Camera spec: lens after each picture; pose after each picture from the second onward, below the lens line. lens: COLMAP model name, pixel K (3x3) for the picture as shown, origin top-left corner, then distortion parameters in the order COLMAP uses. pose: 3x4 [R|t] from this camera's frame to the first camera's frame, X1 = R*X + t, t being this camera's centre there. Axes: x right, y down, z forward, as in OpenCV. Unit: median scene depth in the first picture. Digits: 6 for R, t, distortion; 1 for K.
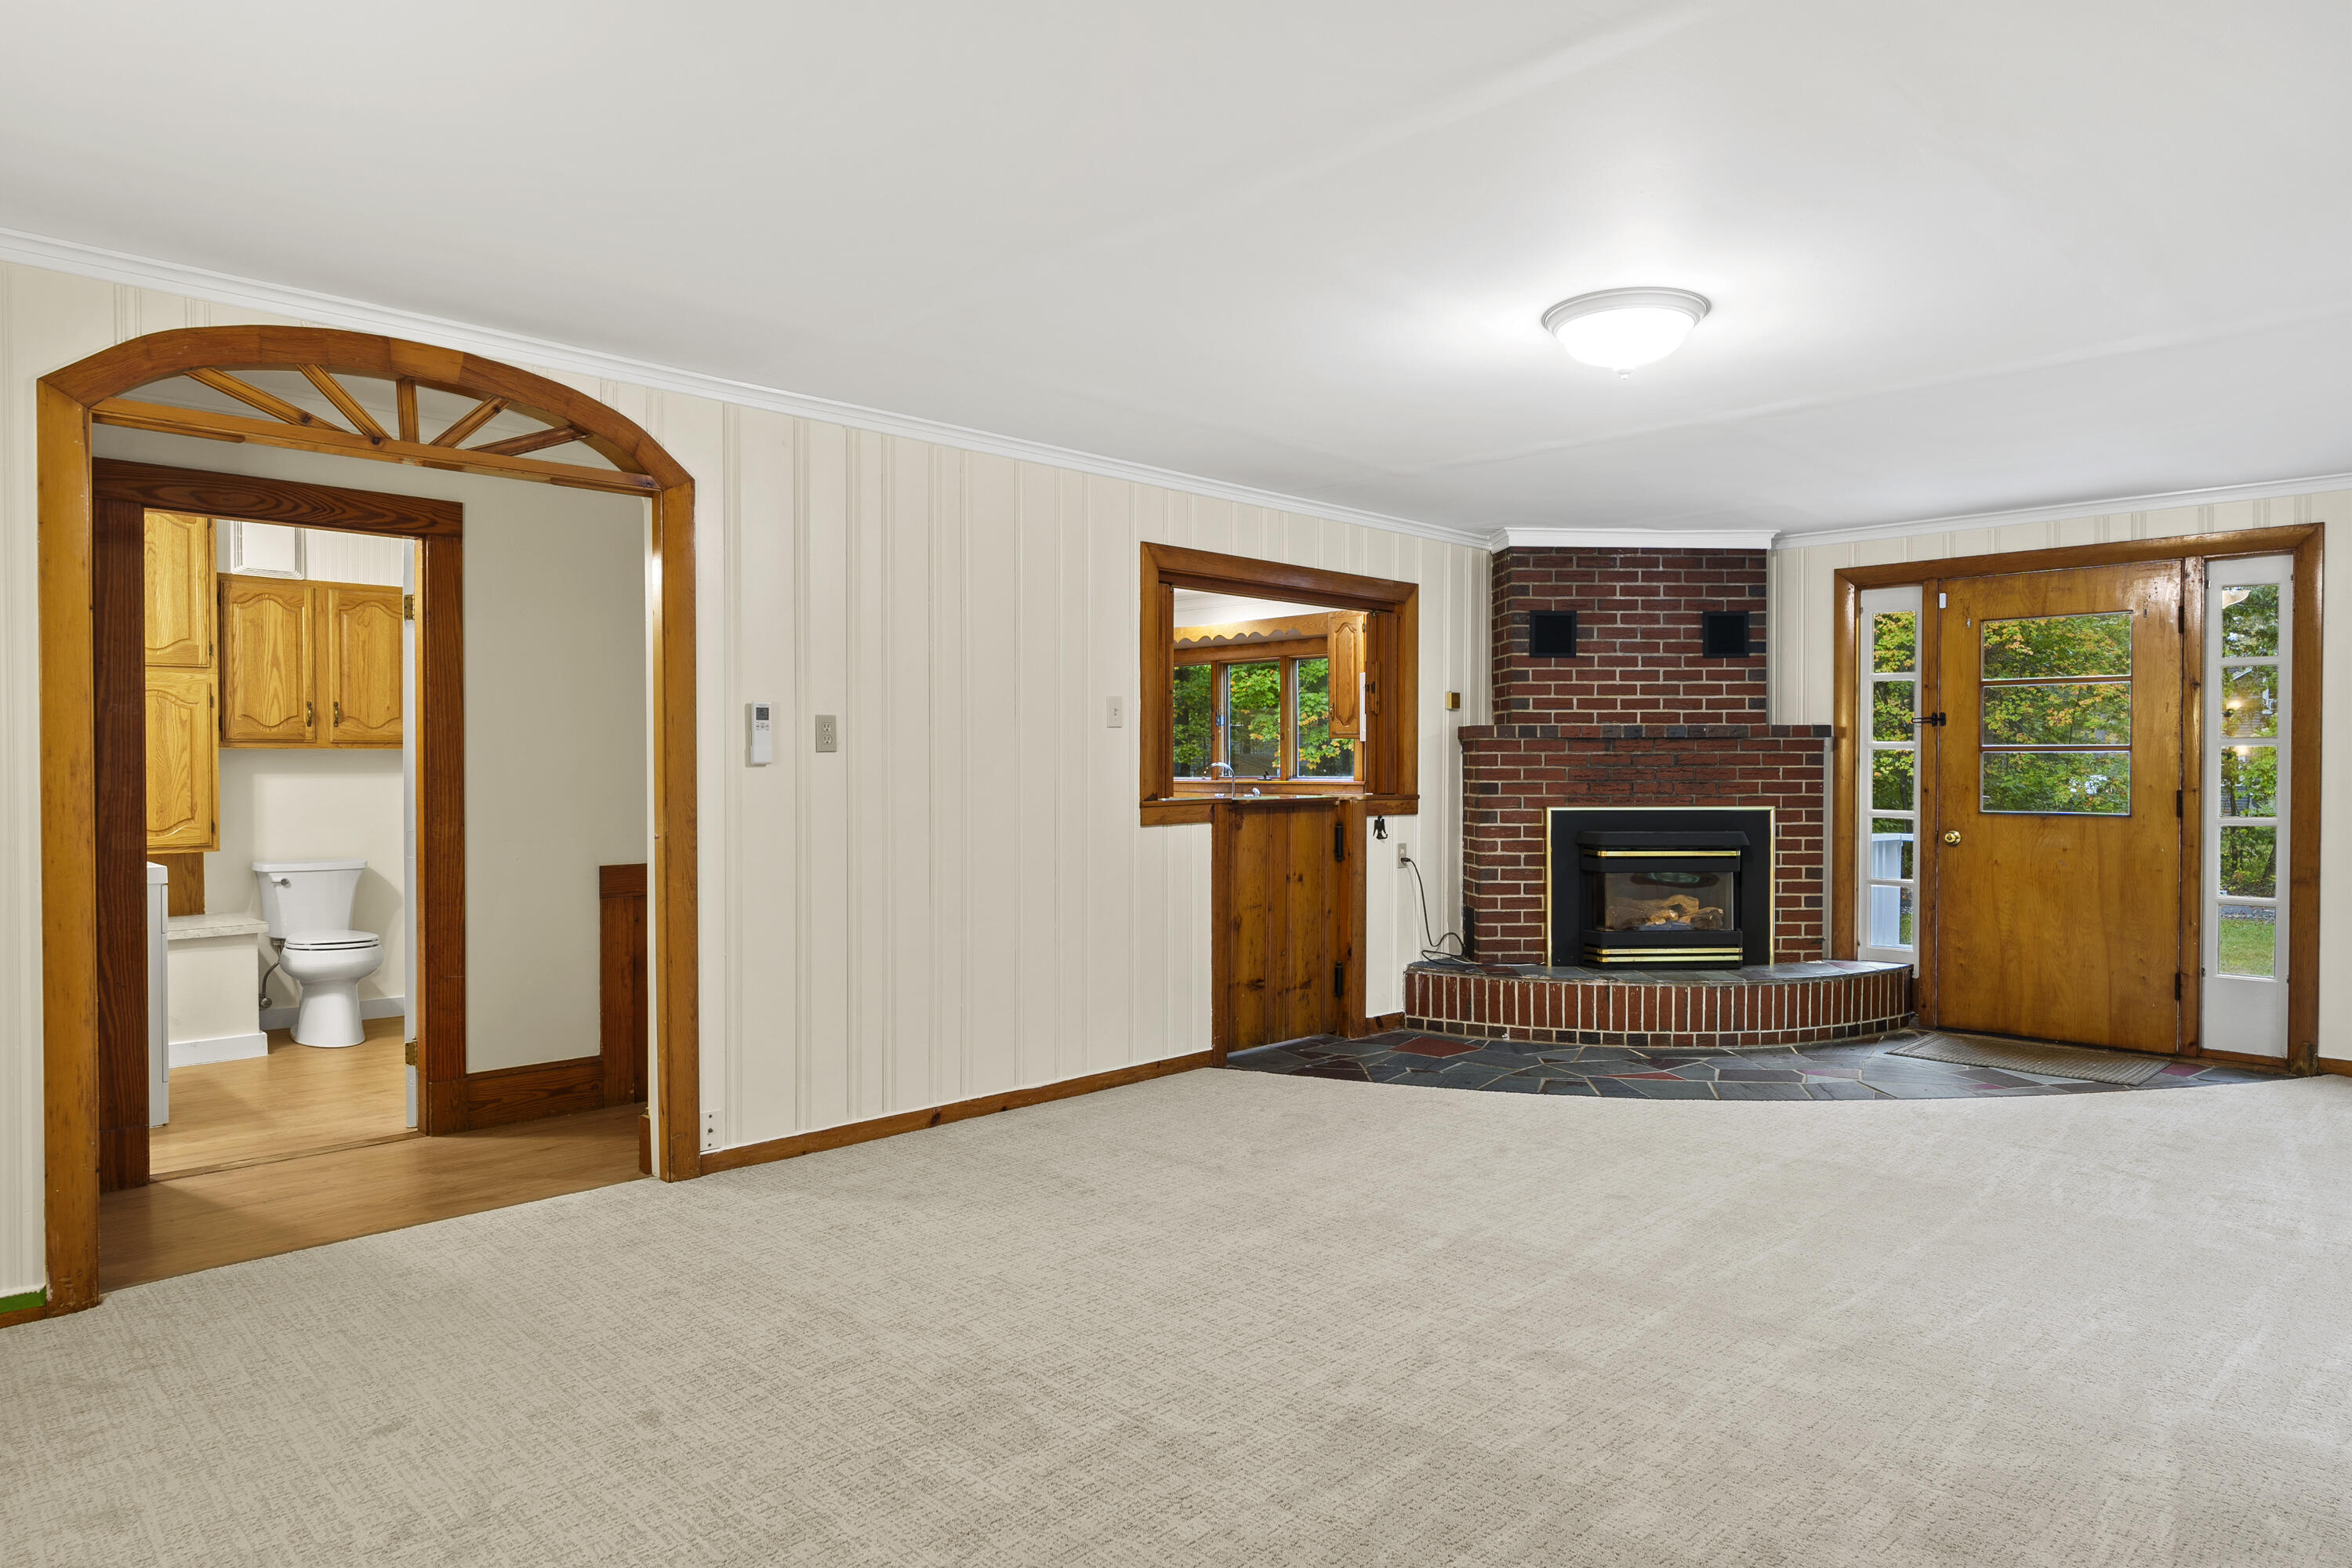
lens RADIAL K [[1428.9, 0, 1176.0], [0, 1428.9, 784.0], [0, 0, 1]] dist [-0.002880, -0.000680]
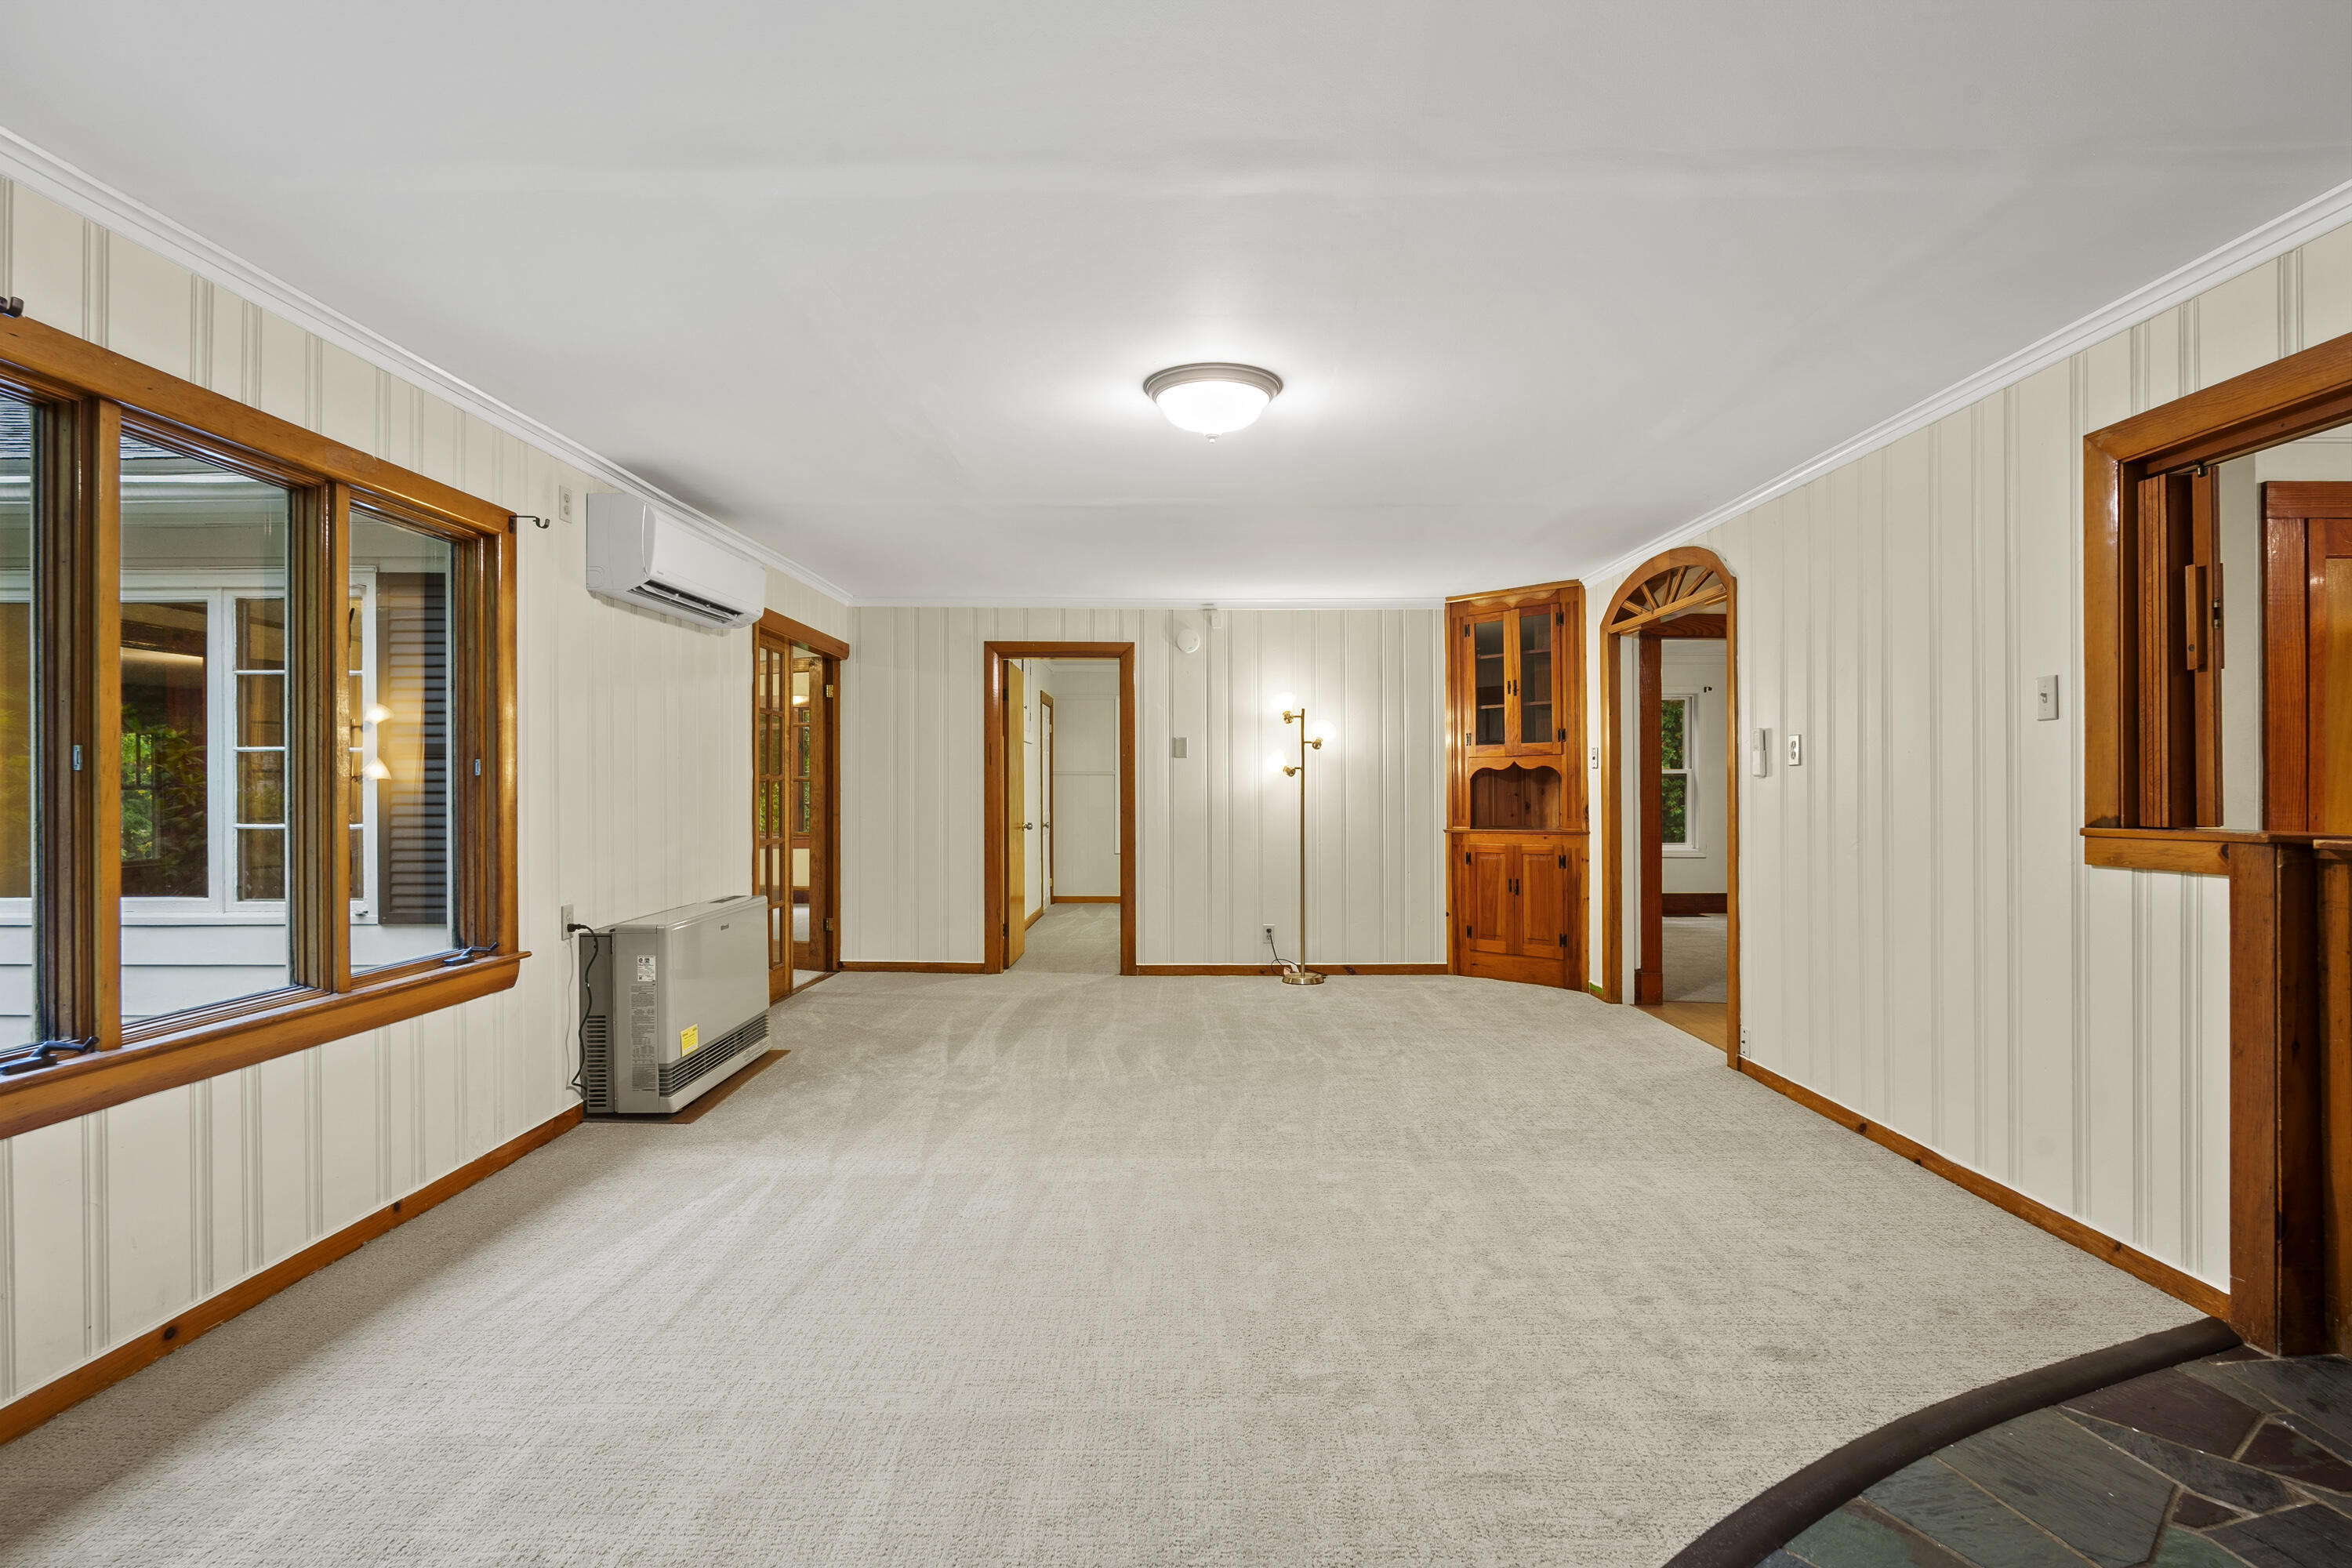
lens RADIAL K [[1132.4, 0, 1176.0], [0, 1132.4, 784.0], [0, 0, 1]] dist [-0.000090, -0.000528]
pose [[-0.711805, 0.002679, -0.702372, 0.532824], [-0.006935, 0.999917, 0.010842, -0.008641], [0.702343, 0.012588, -0.711727, 0.893328]]
